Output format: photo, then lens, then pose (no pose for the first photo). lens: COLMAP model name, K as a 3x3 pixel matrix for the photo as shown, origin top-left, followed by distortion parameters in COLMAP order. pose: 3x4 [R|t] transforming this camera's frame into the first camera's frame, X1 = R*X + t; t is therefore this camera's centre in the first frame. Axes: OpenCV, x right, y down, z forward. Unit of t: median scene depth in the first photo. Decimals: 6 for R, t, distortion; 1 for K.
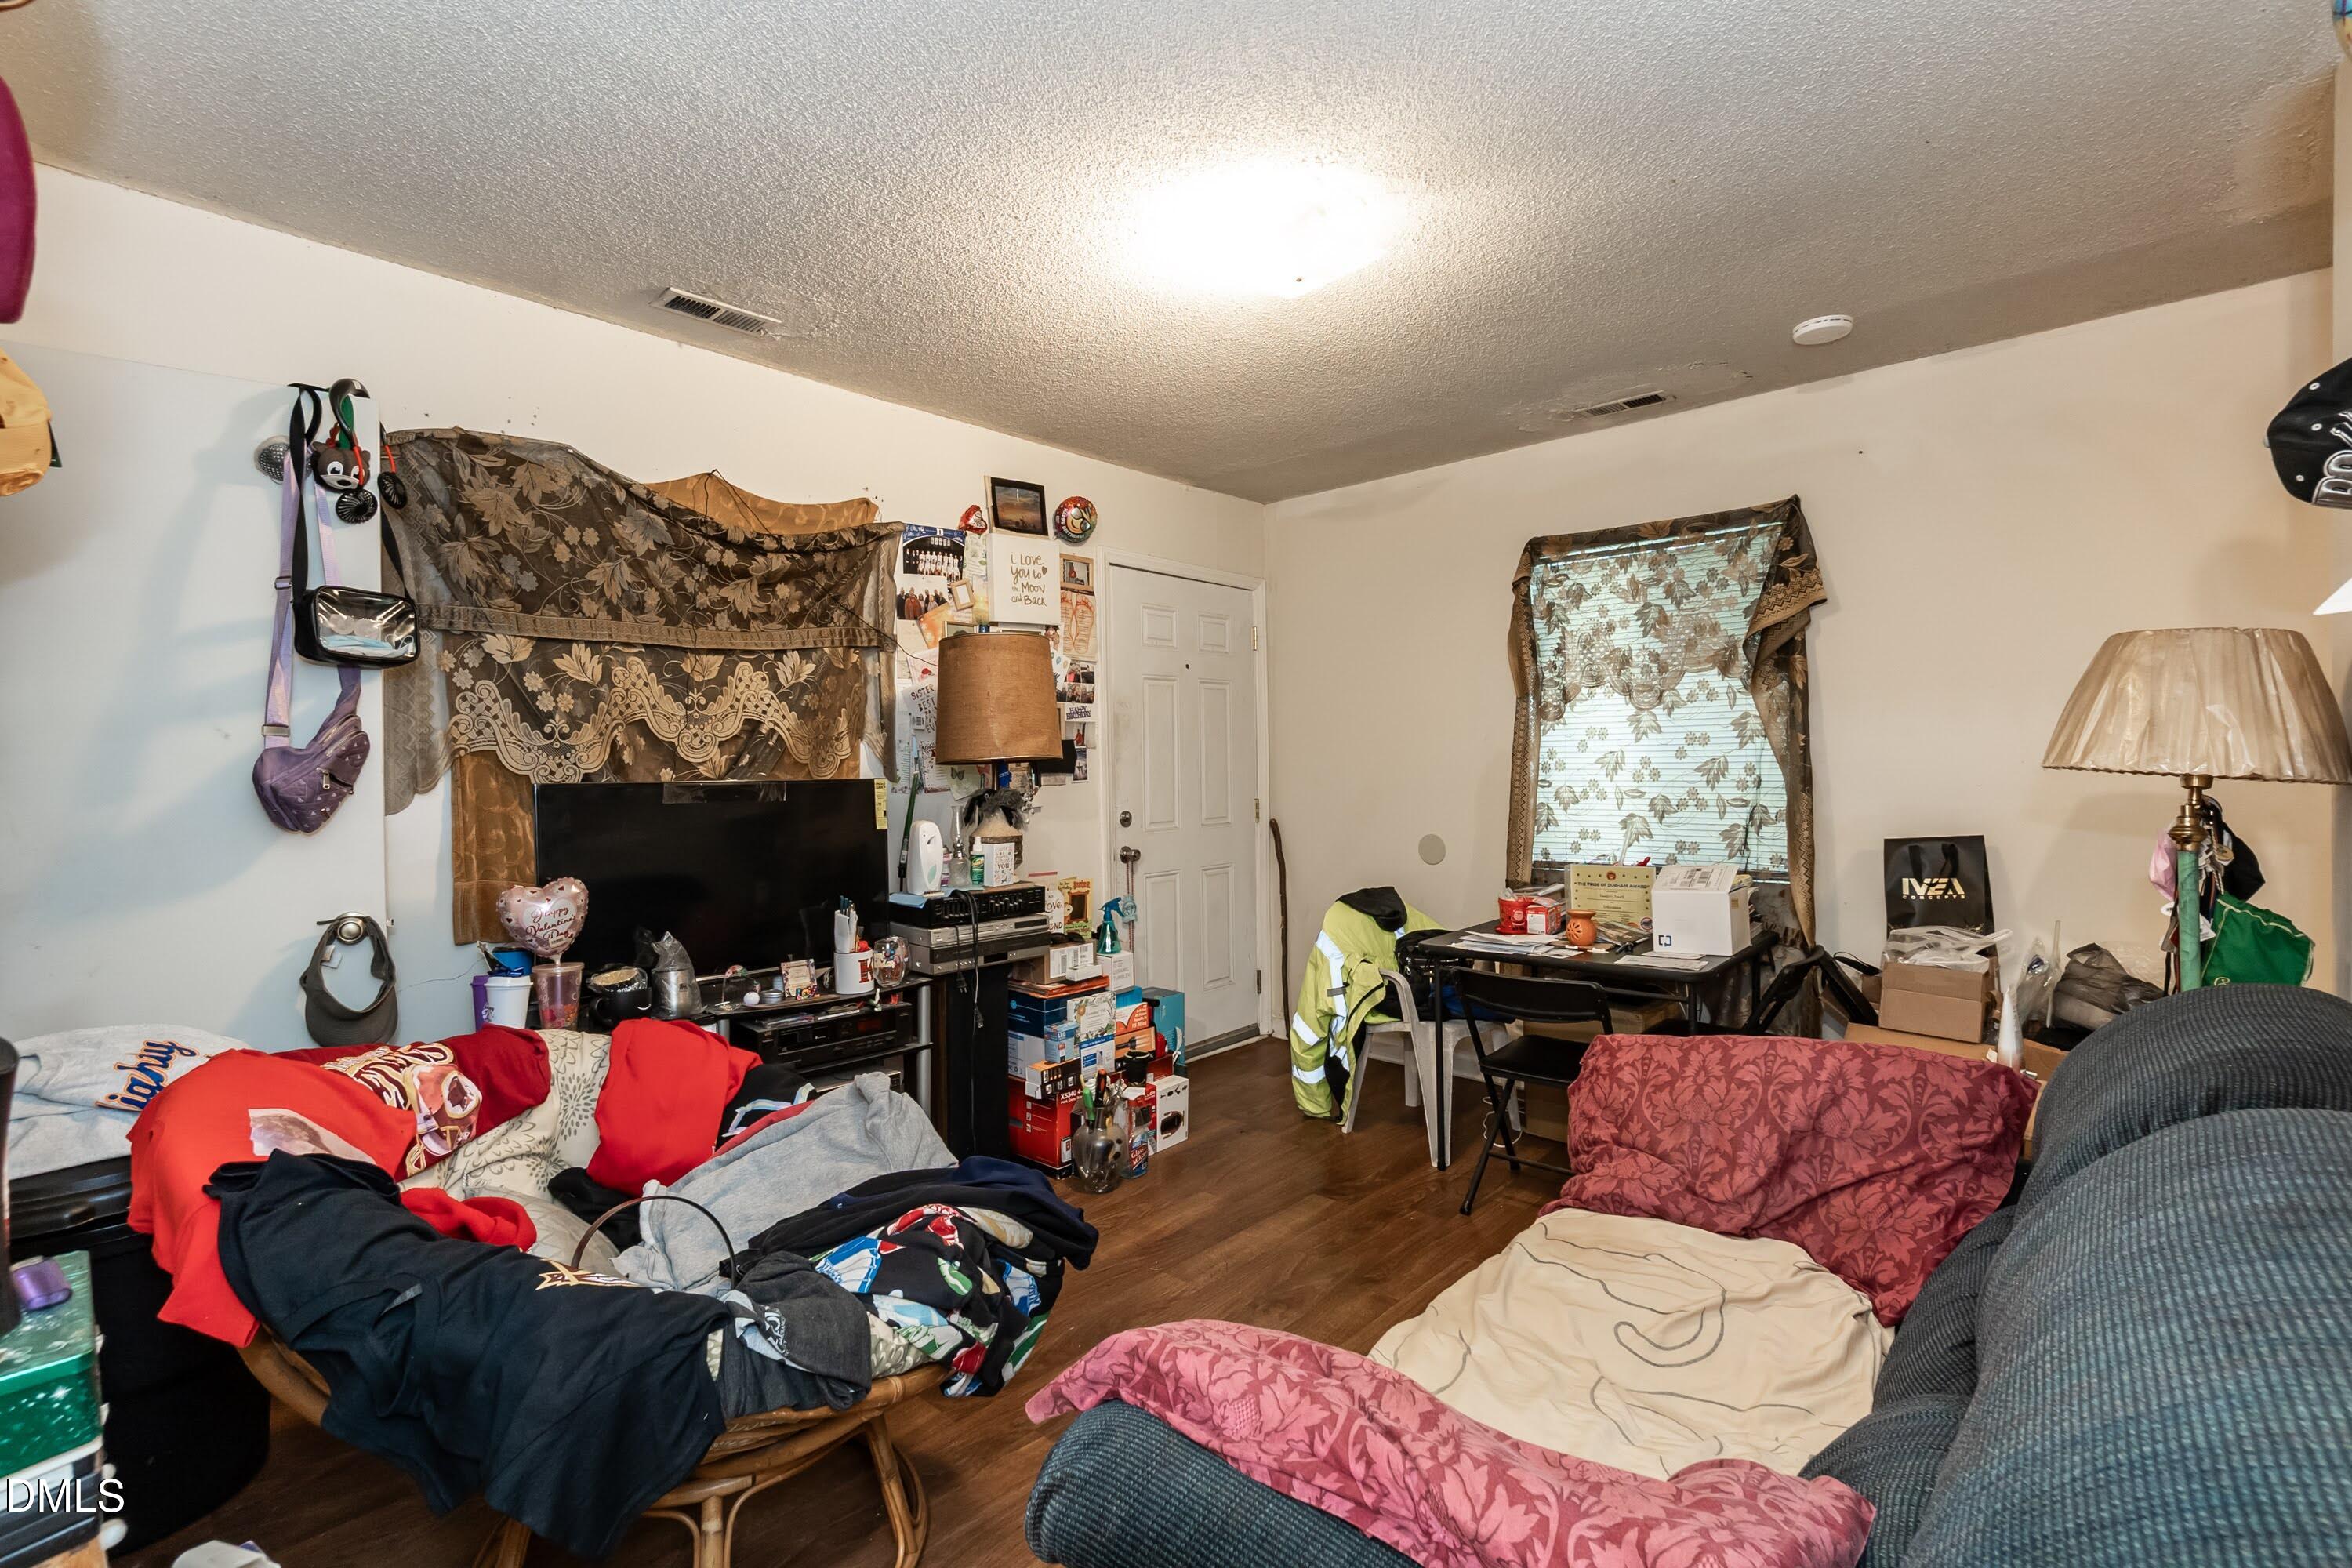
lens RADIAL K [[1038.1, 0, 1150.9], [0, 1038.1, 777.2], [0, 0, 1]] dist [-0.002390, -0.000305]
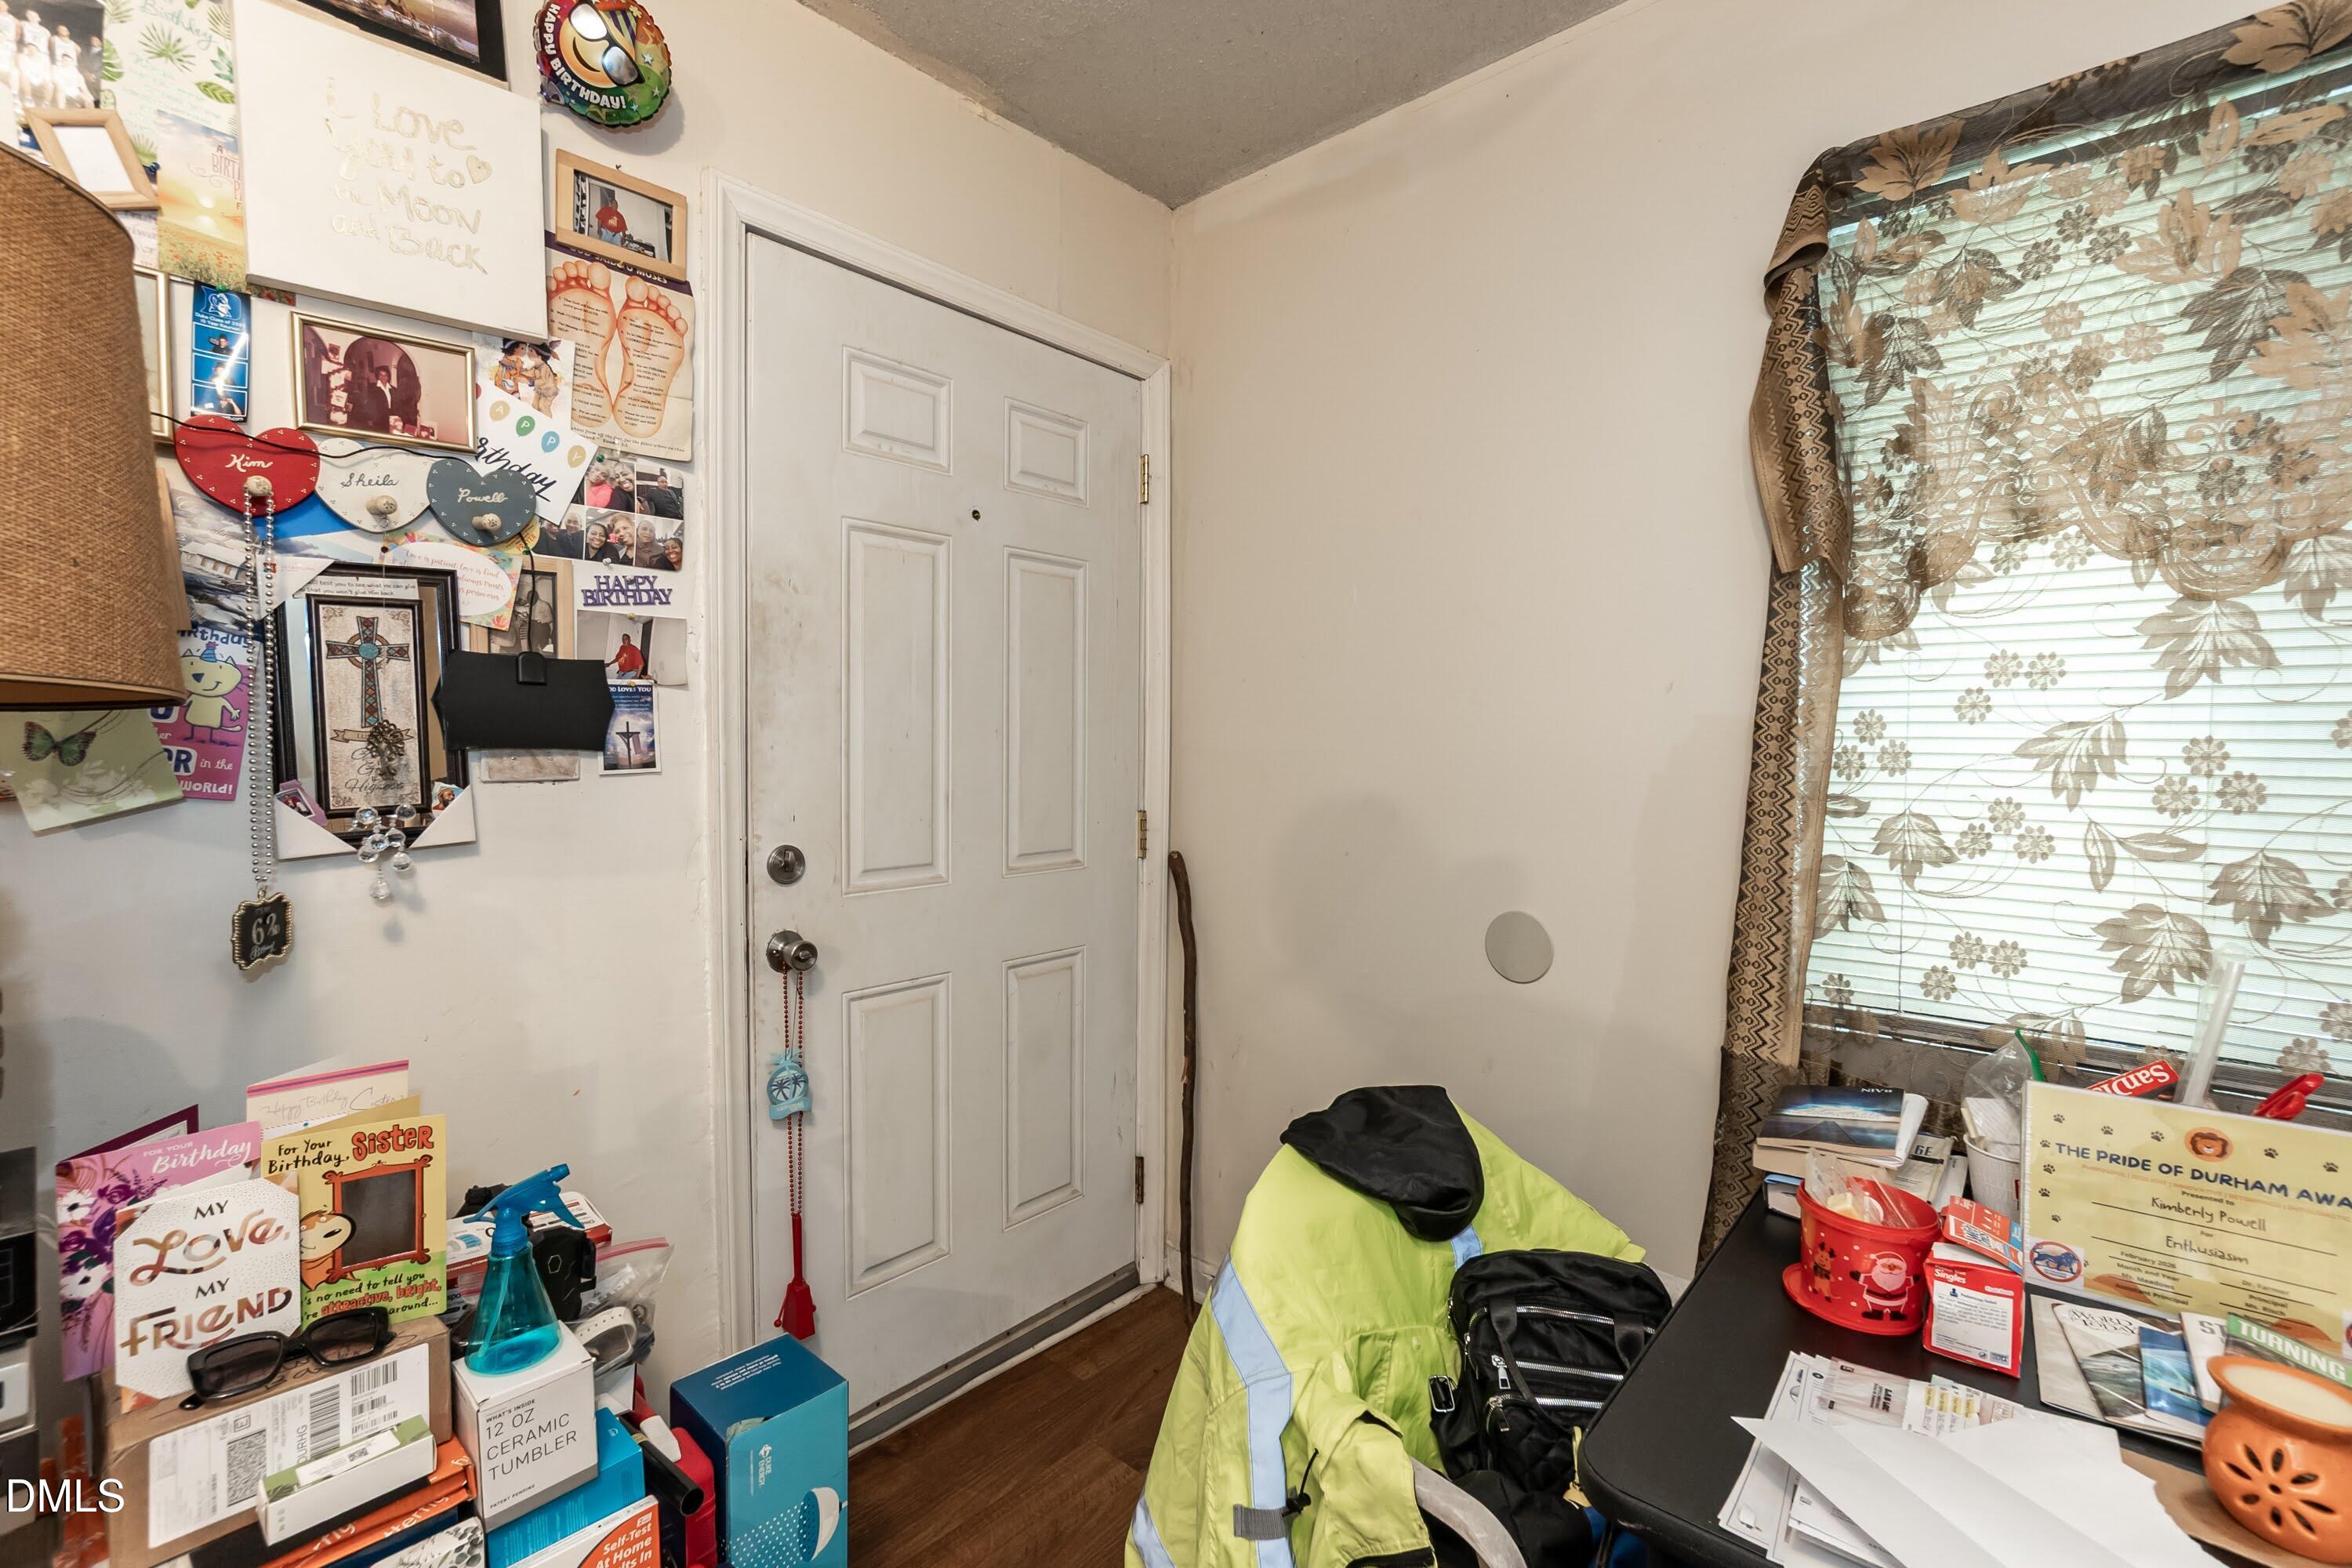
lens RADIAL K [[1038.1, 0, 1194.4], [0, 1038.1, 783.5], [0, 0, 1]] dist [-0.002390, -0.000305]
pose [[0.998261, 0.020179, 0.055385, 0.124535], [-0.021652, 0.999424, 0.026121, -0.006558], [-0.054826, -0.027275, 0.998123, 0.642033]]
